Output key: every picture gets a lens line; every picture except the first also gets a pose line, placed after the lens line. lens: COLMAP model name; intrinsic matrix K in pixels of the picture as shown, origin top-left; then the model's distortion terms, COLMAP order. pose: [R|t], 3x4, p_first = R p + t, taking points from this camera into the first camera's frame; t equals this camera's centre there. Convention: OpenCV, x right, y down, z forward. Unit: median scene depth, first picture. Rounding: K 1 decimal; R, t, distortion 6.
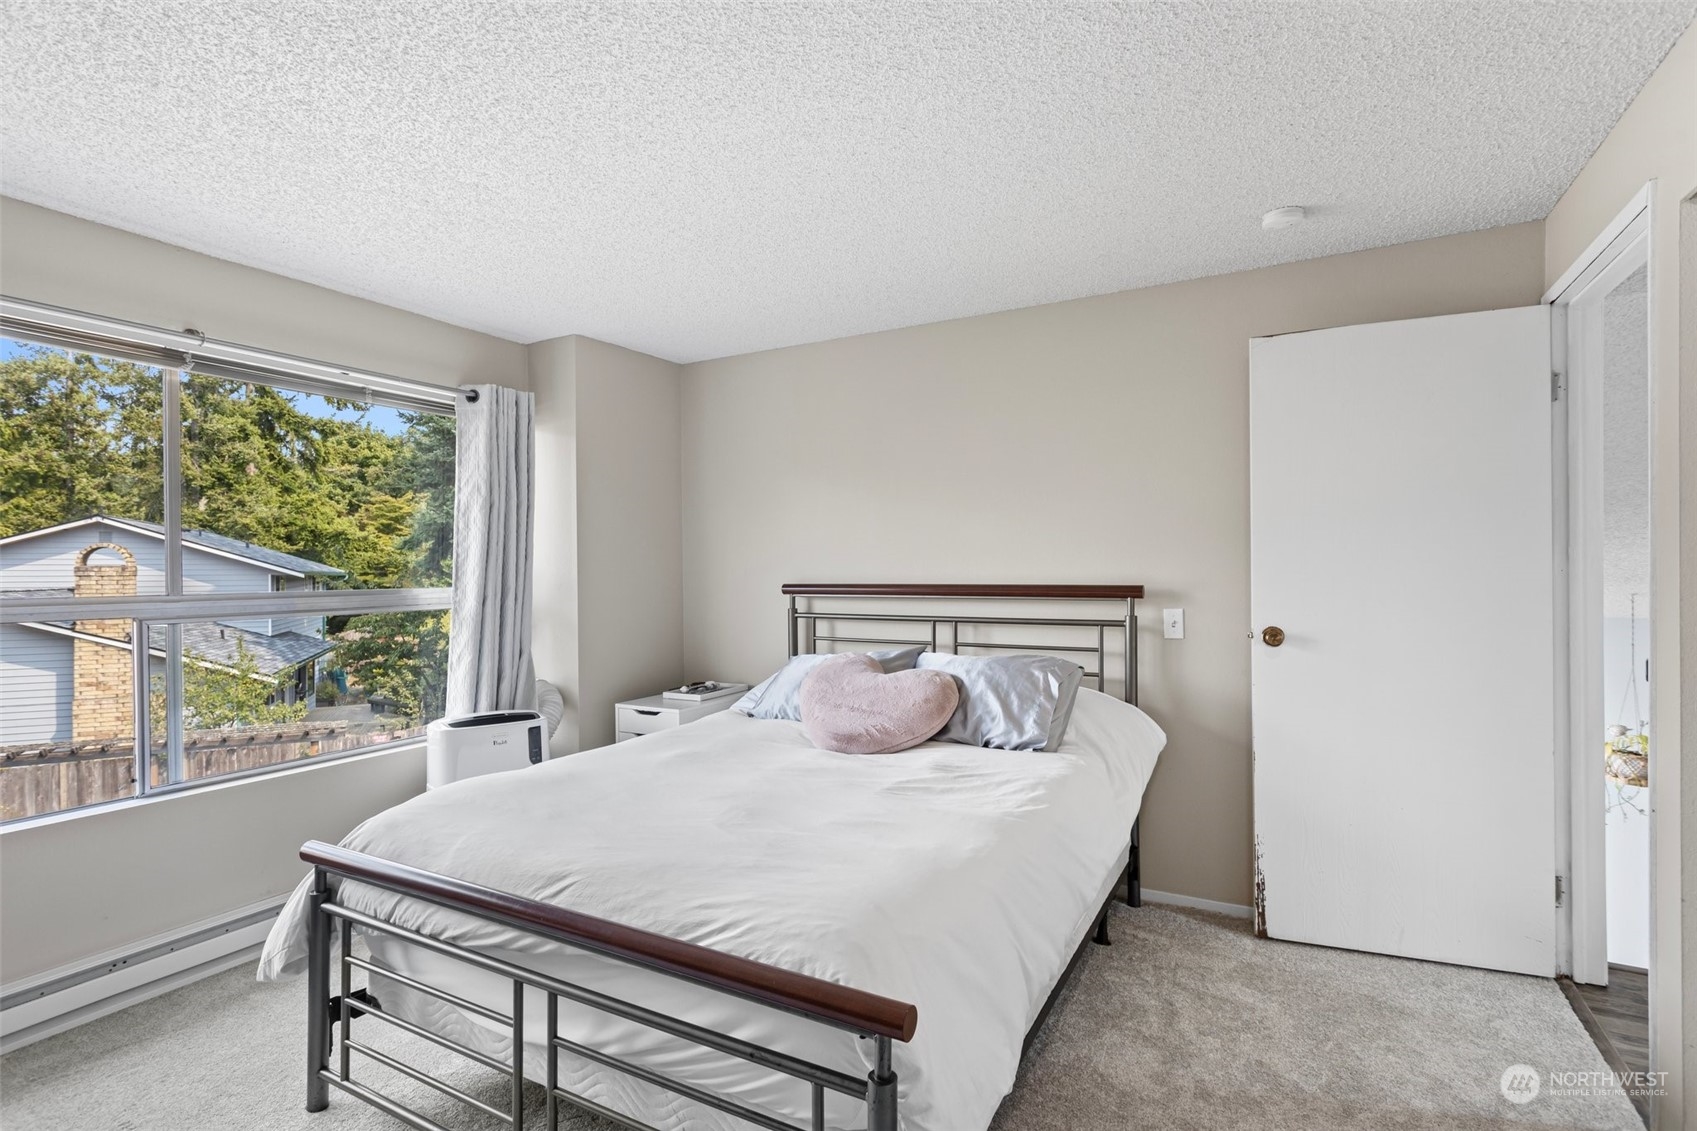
lens RADIAL K [[817.1, 0, 847.7], [0, 817.1, 570.0], [0, 0, 1]] dist [0.001027, -0.000293]
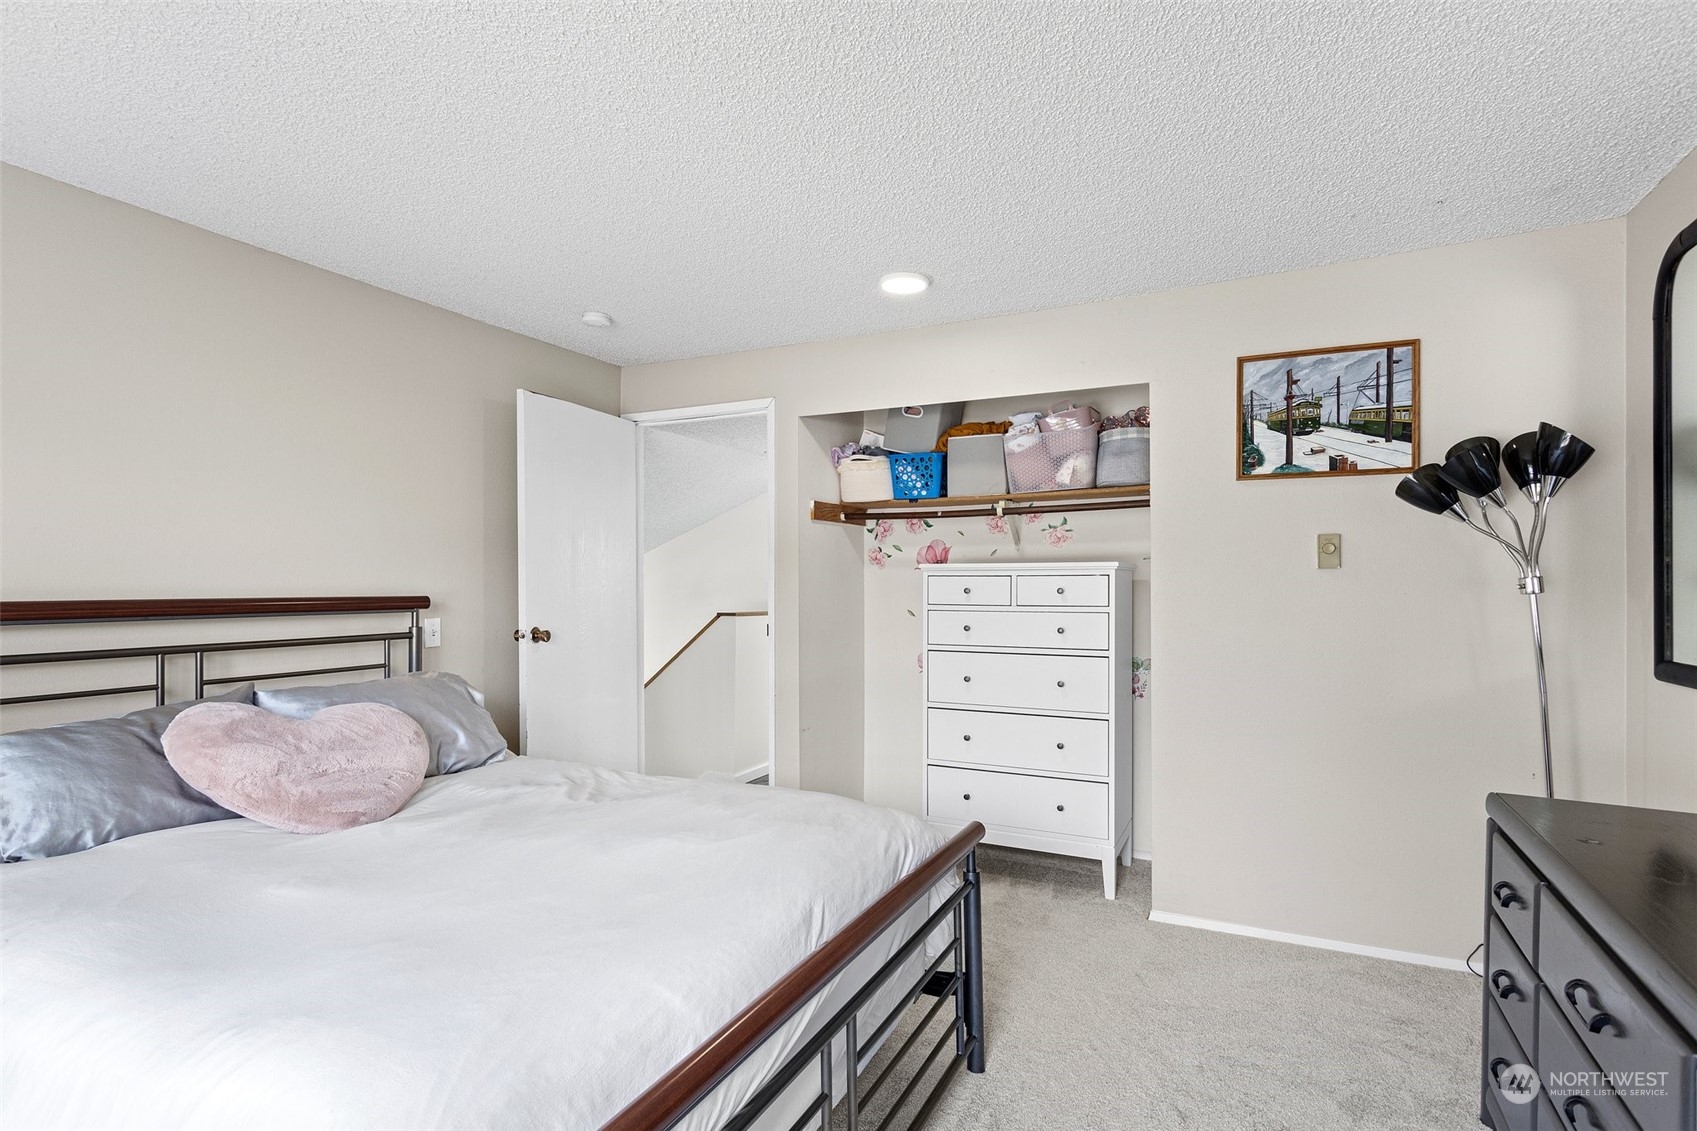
lens RADIAL K [[817.1, 0, 836.1], [0, 817.1, 579.7], [0, 0, 1]] dist [0.001027, -0.000293]
pose [[-0.027218, 0.014990, 0.999517, -0.711551], [0.002311, 0.999886, -0.014933, 0.016728], [-0.999627, 0.001903, -0.027250, 0.571257]]
